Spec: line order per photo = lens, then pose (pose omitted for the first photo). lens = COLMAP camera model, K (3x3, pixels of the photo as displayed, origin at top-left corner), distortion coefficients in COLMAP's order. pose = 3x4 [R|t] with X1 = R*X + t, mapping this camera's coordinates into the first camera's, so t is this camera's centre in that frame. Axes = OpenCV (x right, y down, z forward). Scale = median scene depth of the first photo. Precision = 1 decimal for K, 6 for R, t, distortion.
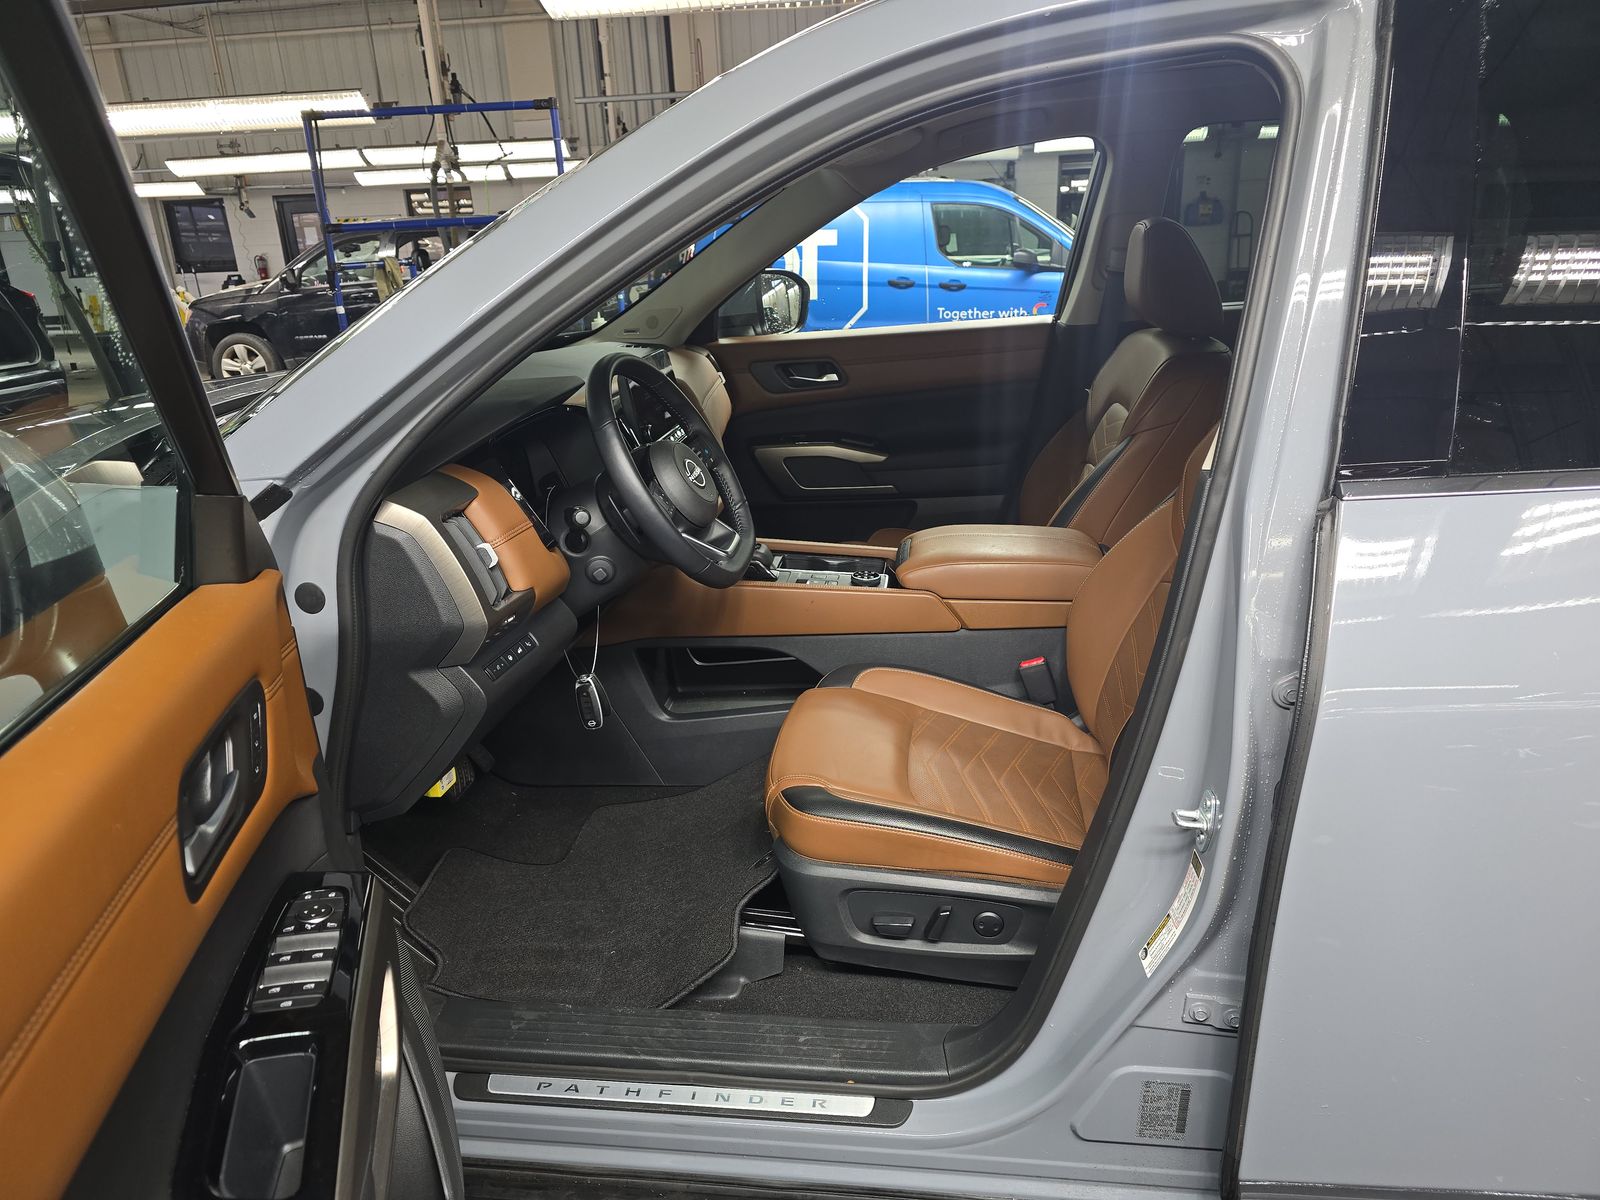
lens RADIAL K [[1081.8, 0, 800.0], [0, 1081.8, 600.0], [0, 0, 1]] dist [0.003090, -0.024689]
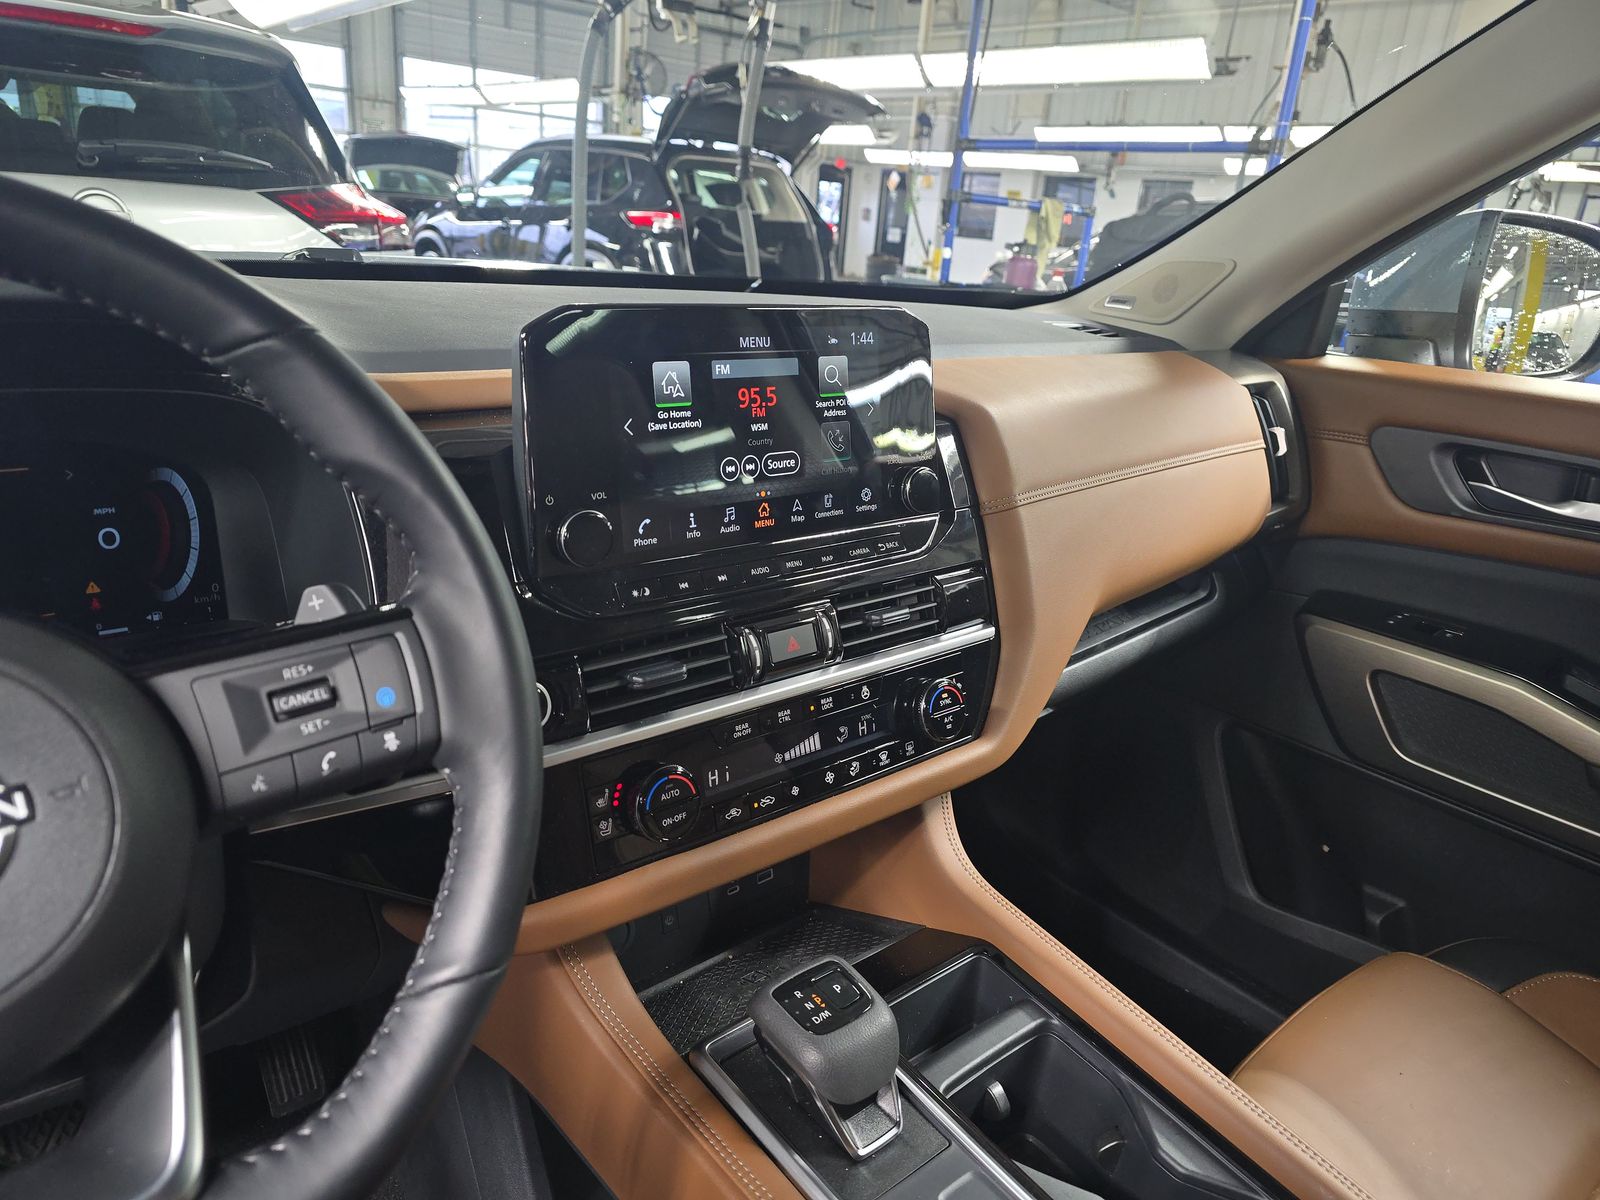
lens RADIAL K [[1081.8, 0, 800.0], [0, 1081.8, 600.0], [0, 0, 1]] dist [0.003090, -0.024689]
pose [[0.717664, 0.319875, -0.618577, 0.025710], [-0.325743, 0.939293, 0.107800, -0.046633], [0.615507, 0.124133, 0.778294, 0.199918]]
